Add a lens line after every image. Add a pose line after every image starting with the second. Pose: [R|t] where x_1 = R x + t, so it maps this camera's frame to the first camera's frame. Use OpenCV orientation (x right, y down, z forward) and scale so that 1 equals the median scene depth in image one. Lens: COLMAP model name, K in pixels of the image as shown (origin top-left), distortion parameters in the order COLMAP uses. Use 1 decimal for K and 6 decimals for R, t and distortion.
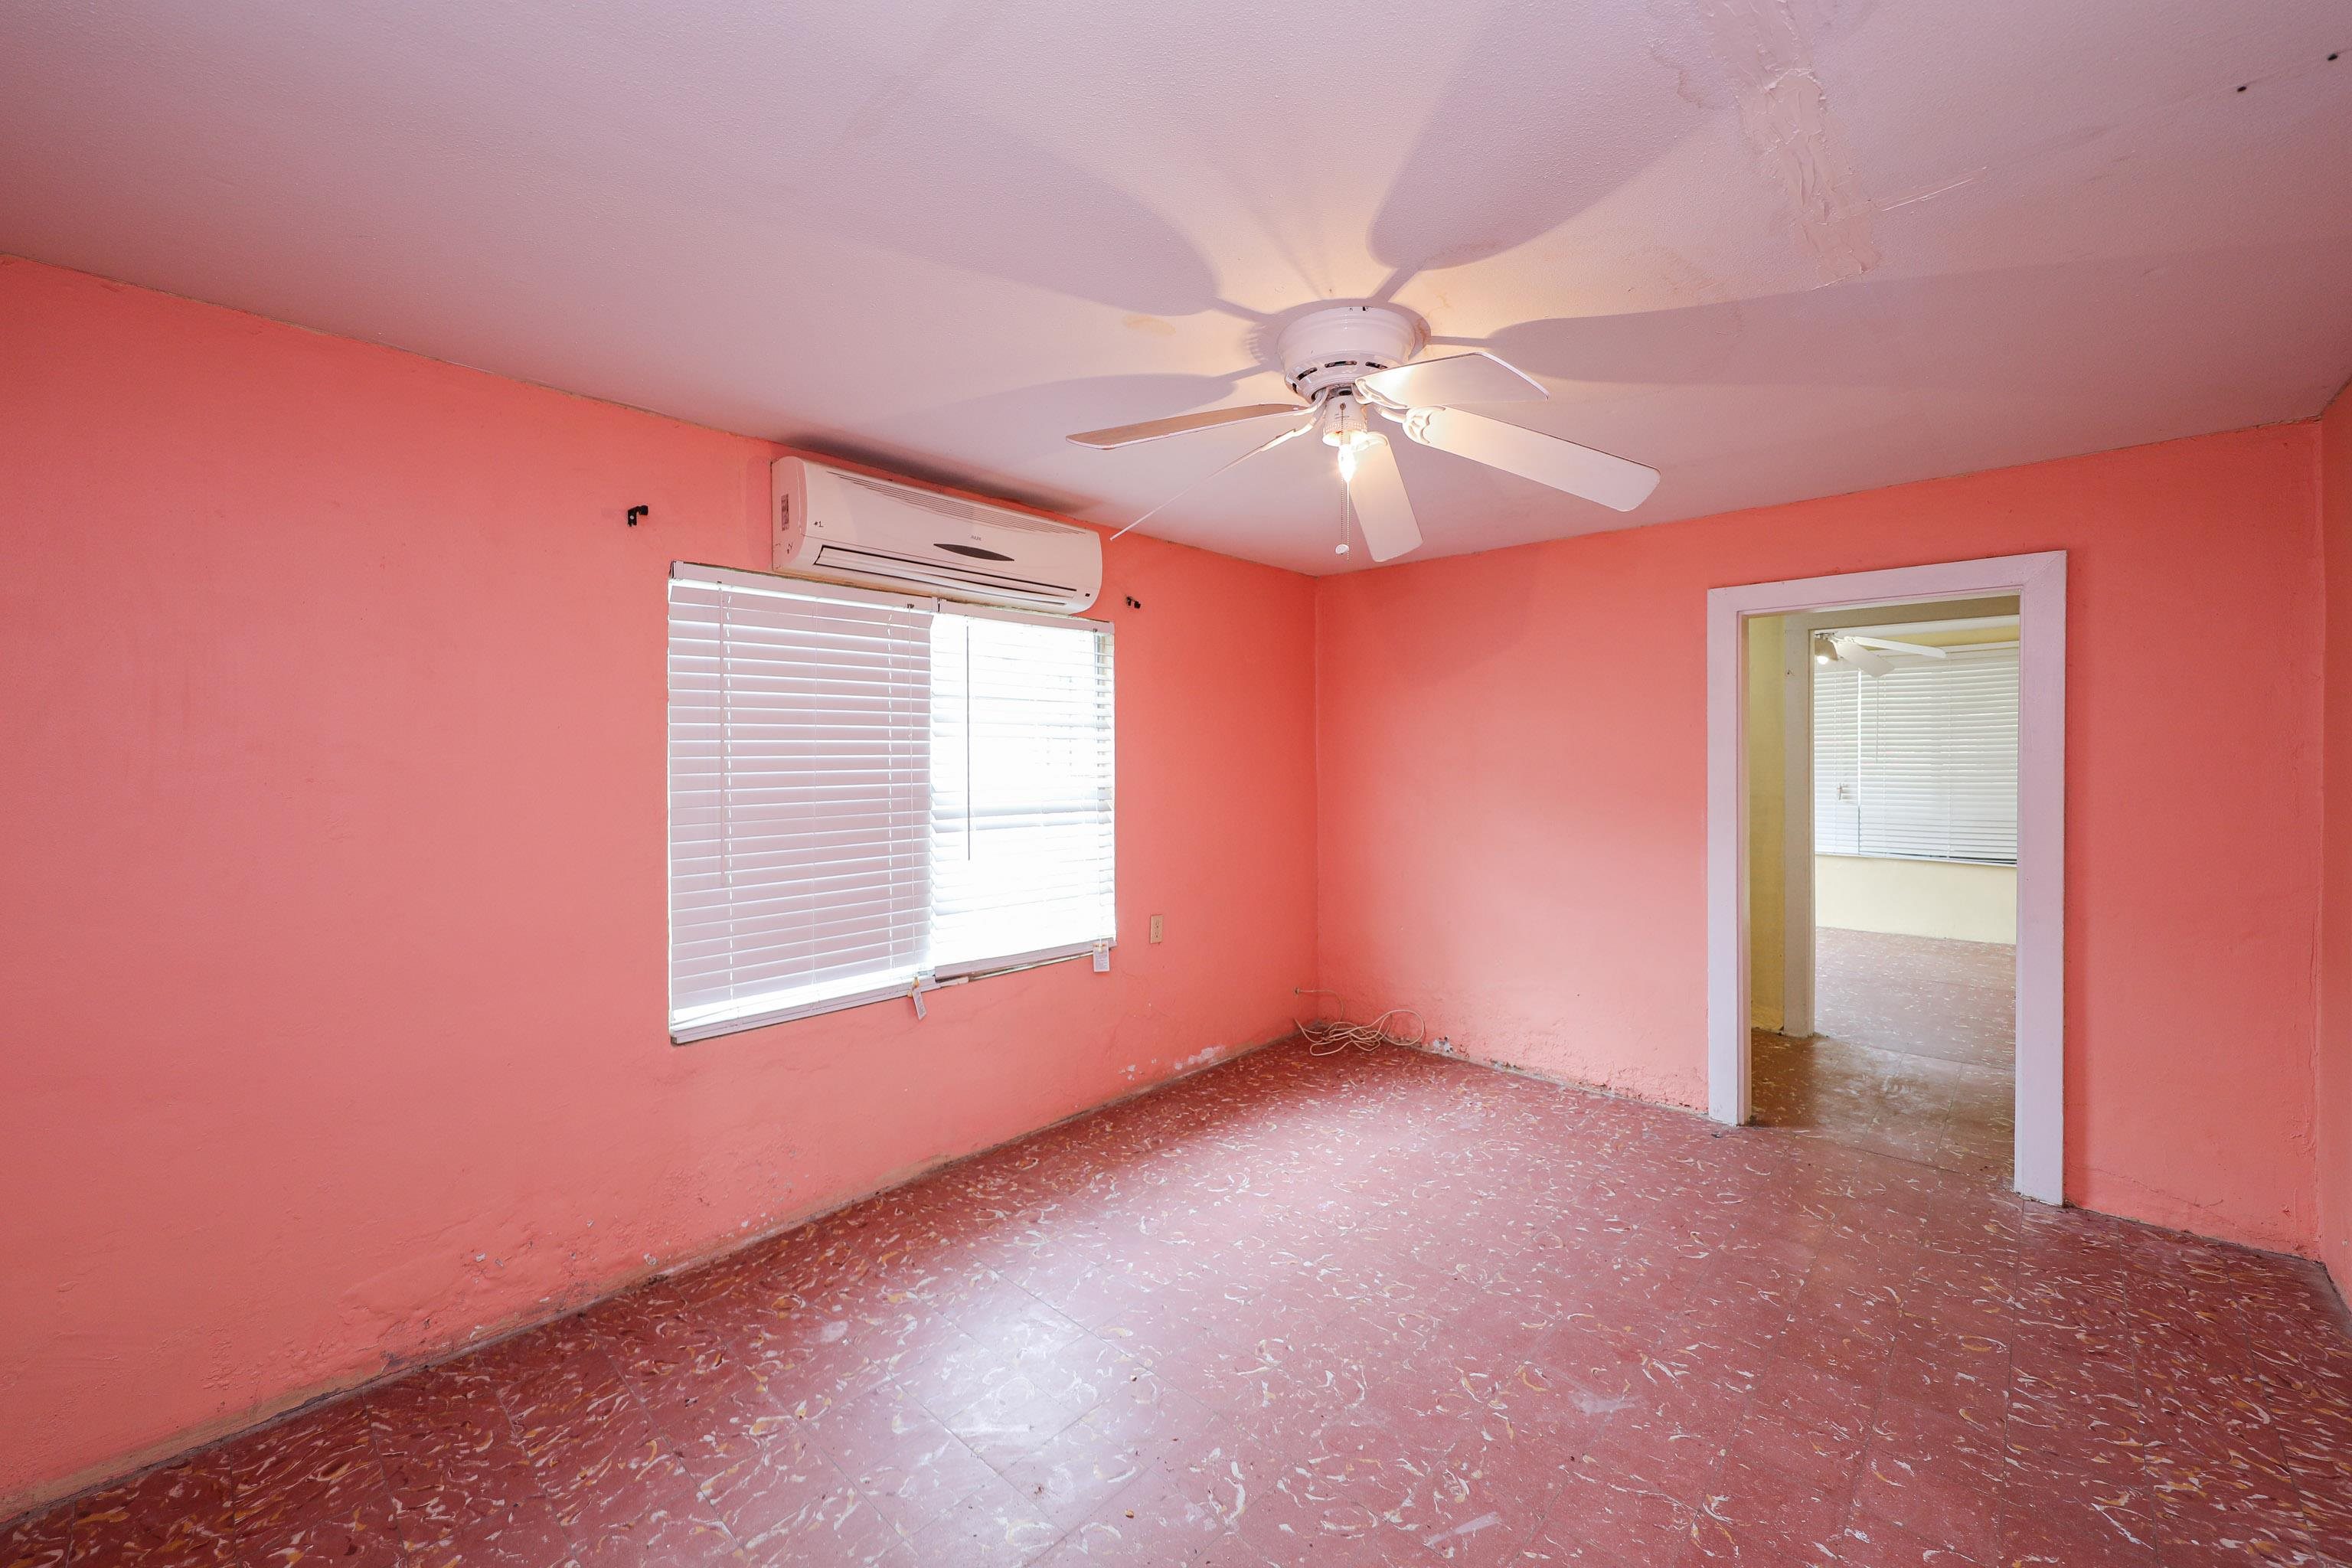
lens RADIAL K [[900.1, 0, 1176.1], [0, 900.1, 753.0], [0, 0, 1]] dist [0.009303, -0.003744]
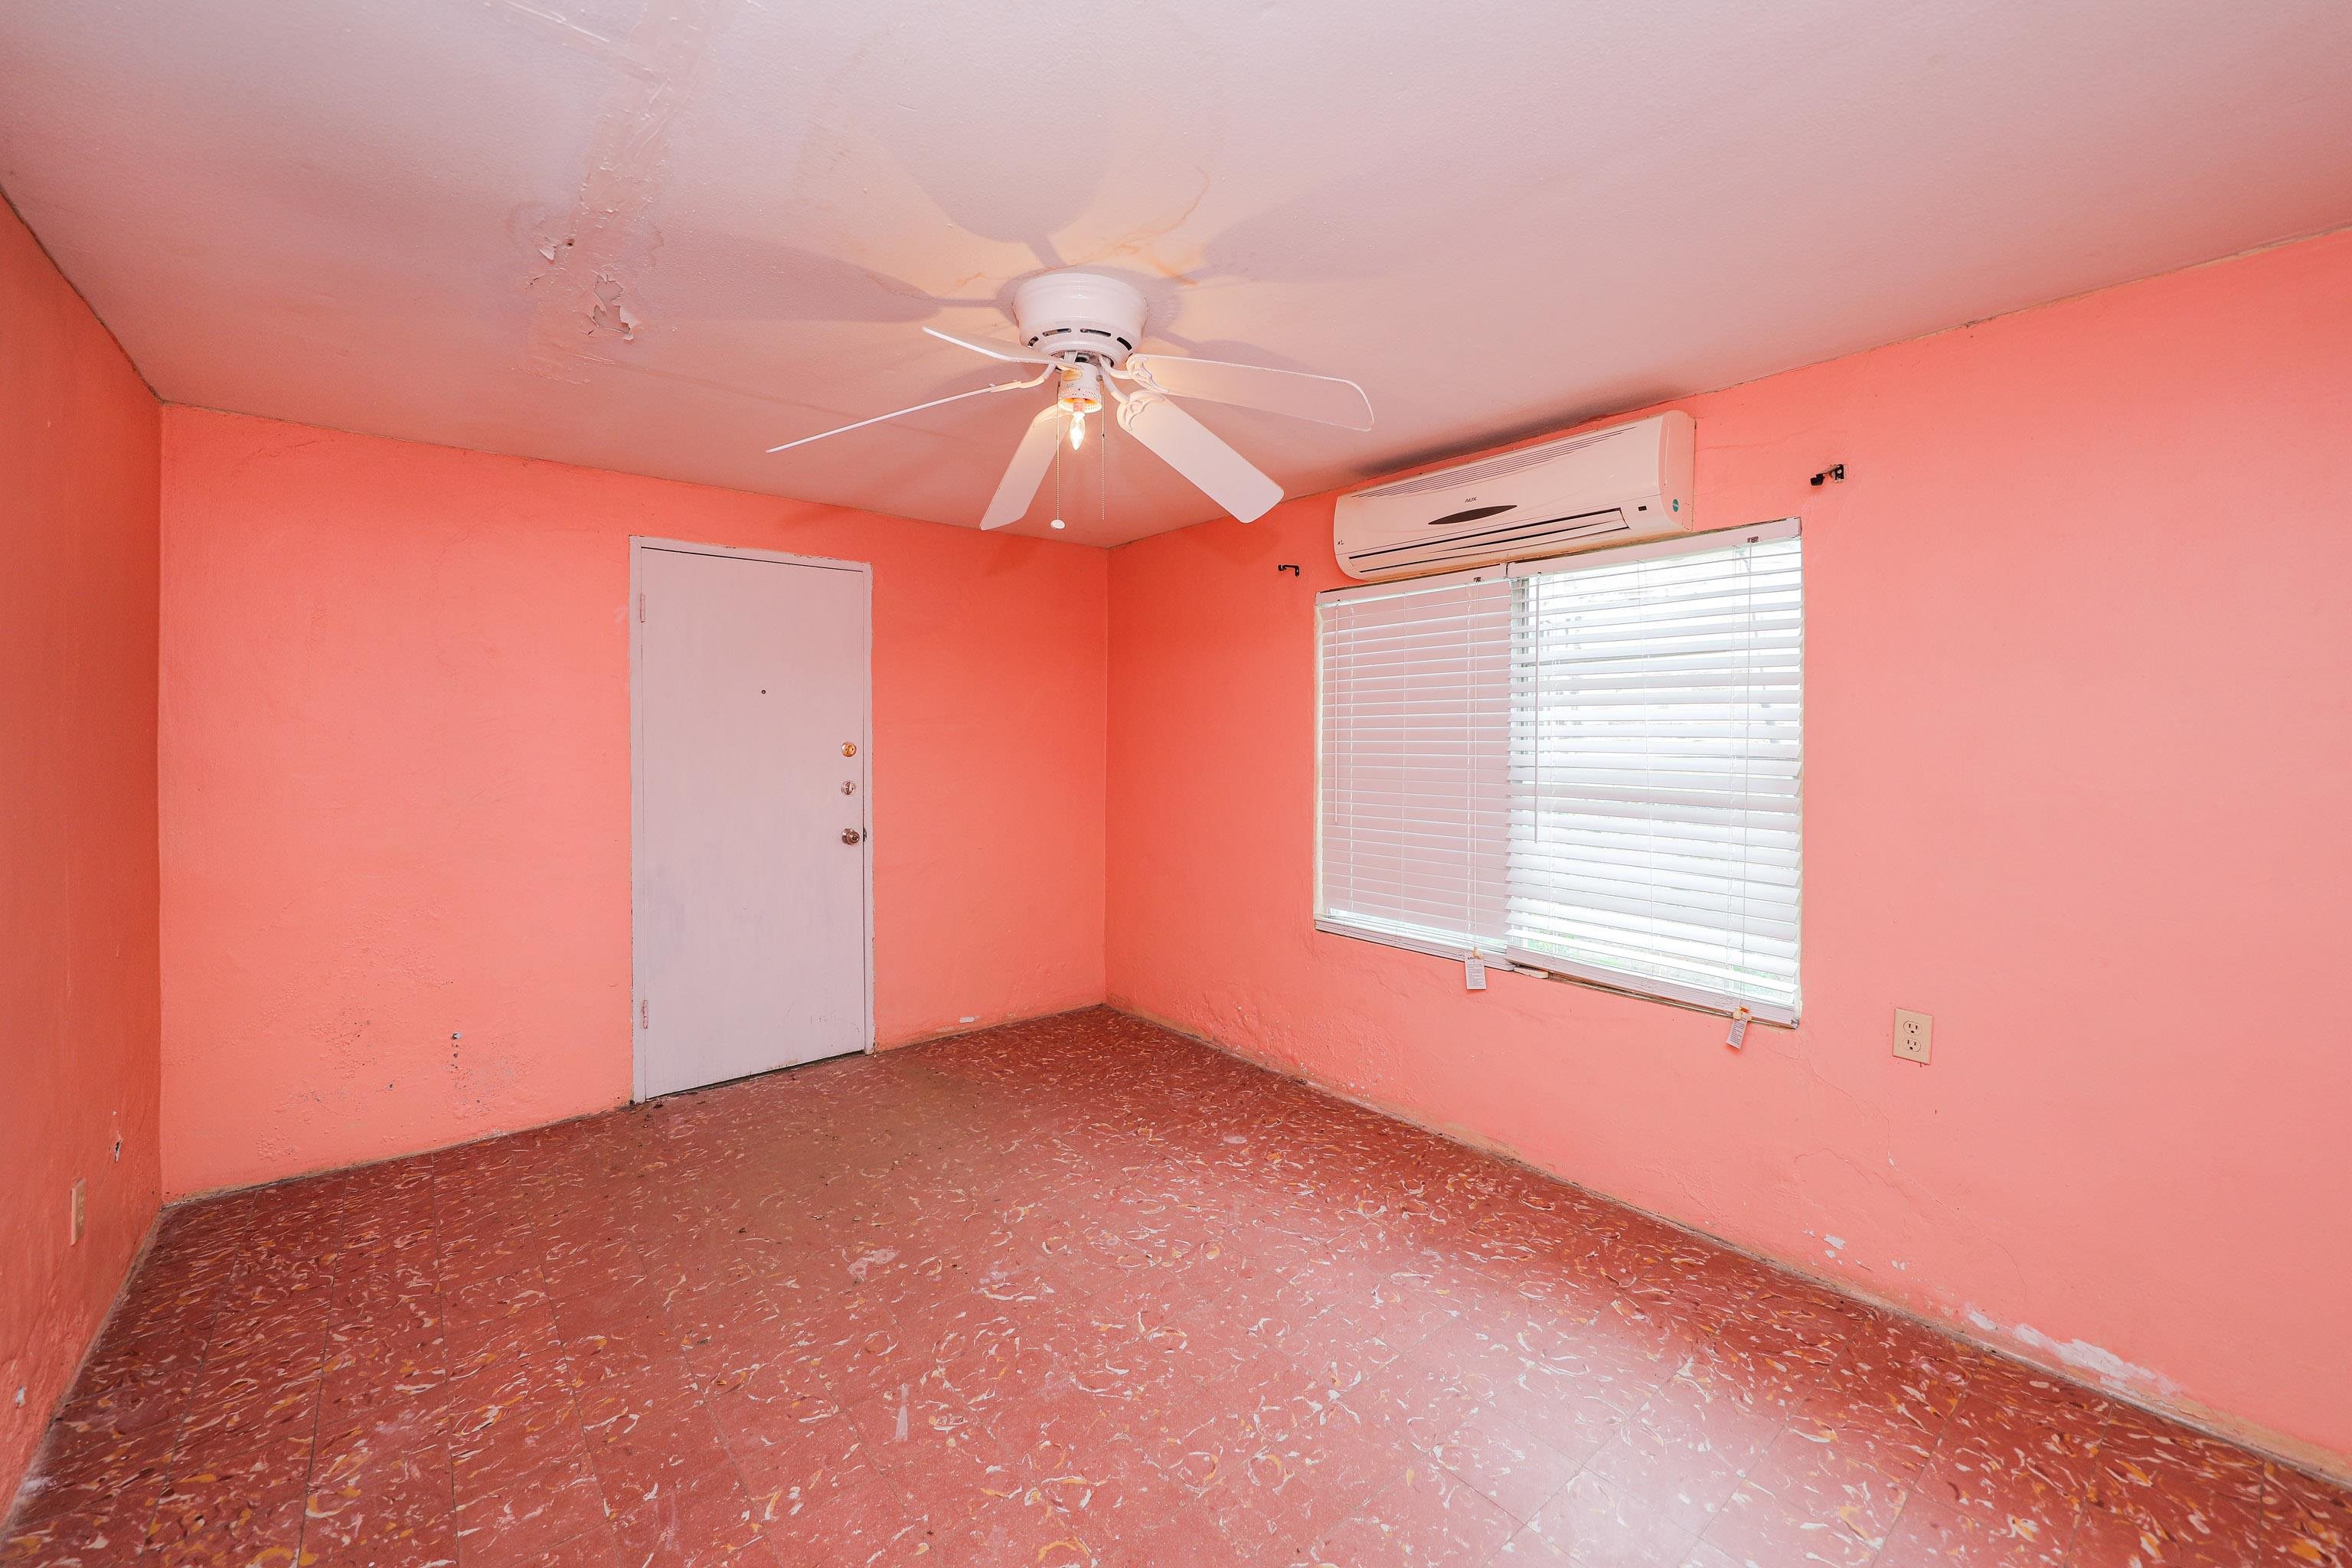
lens RADIAL K [[900.1, 0, 1181.8], [0, 900.1, 731.1], [0, 0, 1]] dist [0.009303, -0.003744]
pose [[-0.091803, -0.002381, -0.995774, 0.848890], [-0.002128, 0.999995, -0.002195, 0.011515], [0.995775, 0.001918, -0.091807, 0.875692]]
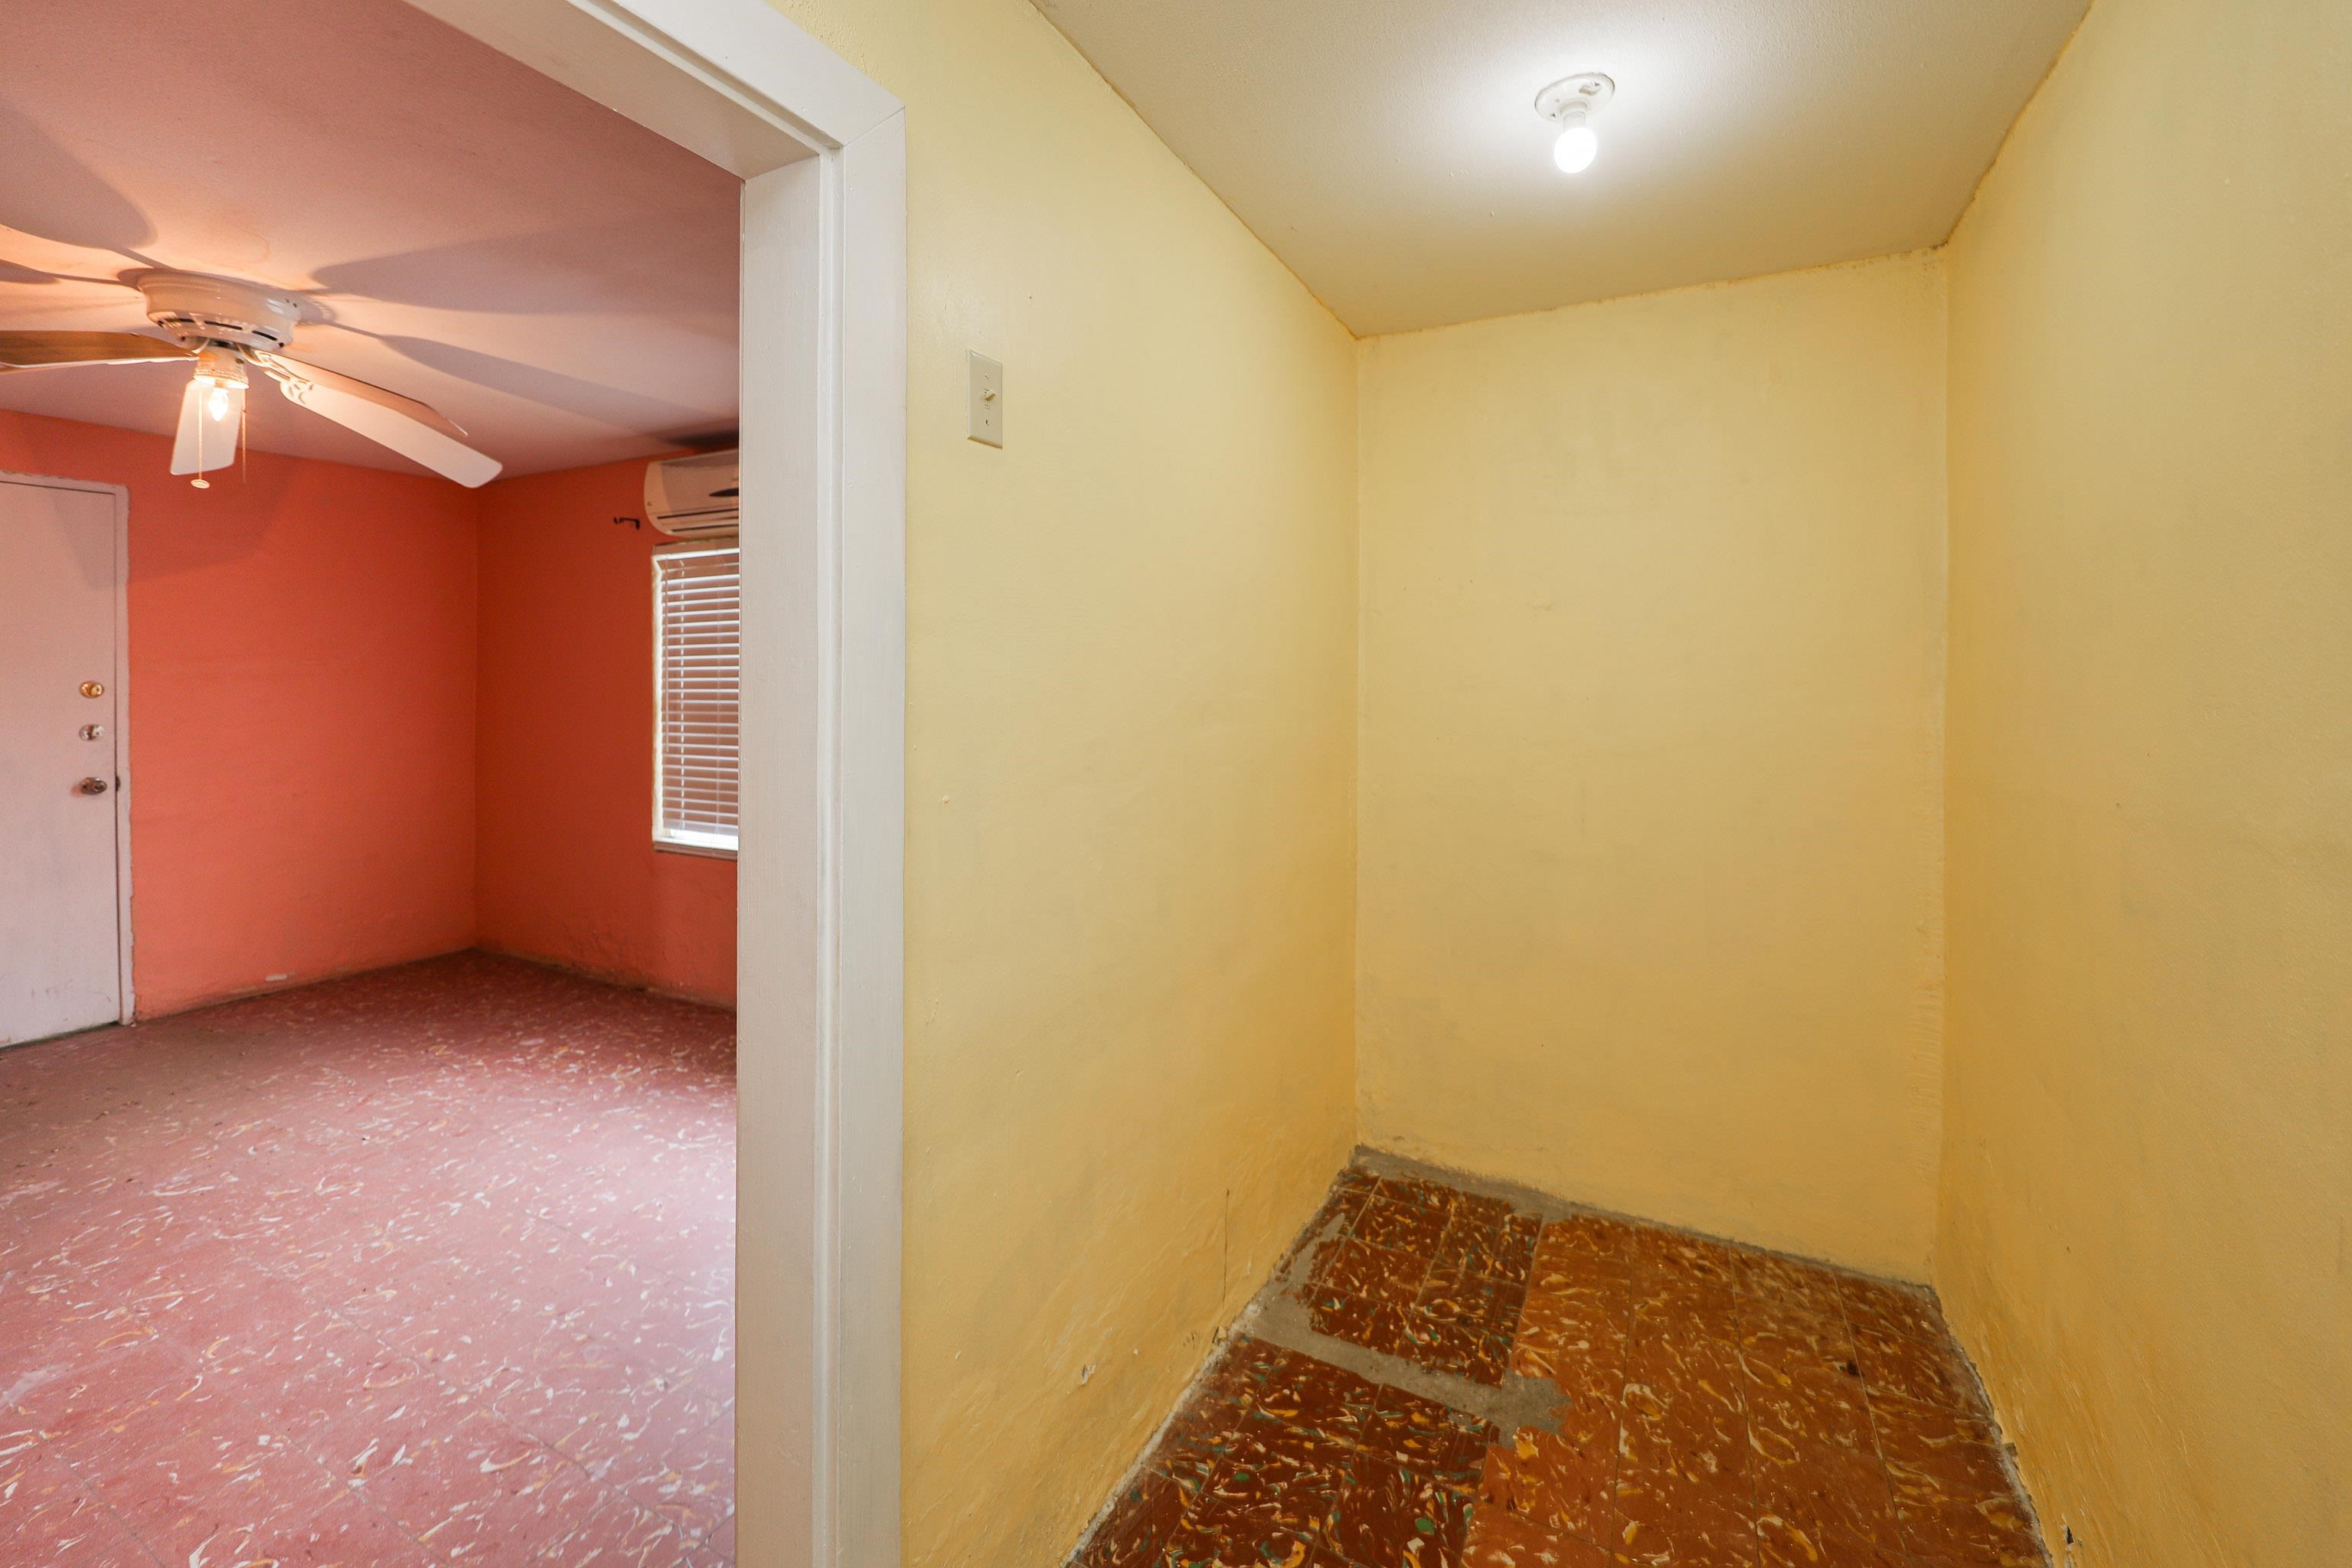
lens RADIAL K [[900.1, 0, 1084.0], [0, 900.1, 672.1], [0, 0, 1]] dist [0.009303, -0.003744]
pose [[0.285724, -0.004947, -0.958299, 1.145521], [-0.000482, 0.999986, -0.005306, 0.019498], [0.958312, 0.001978, 0.285717, 1.232925]]
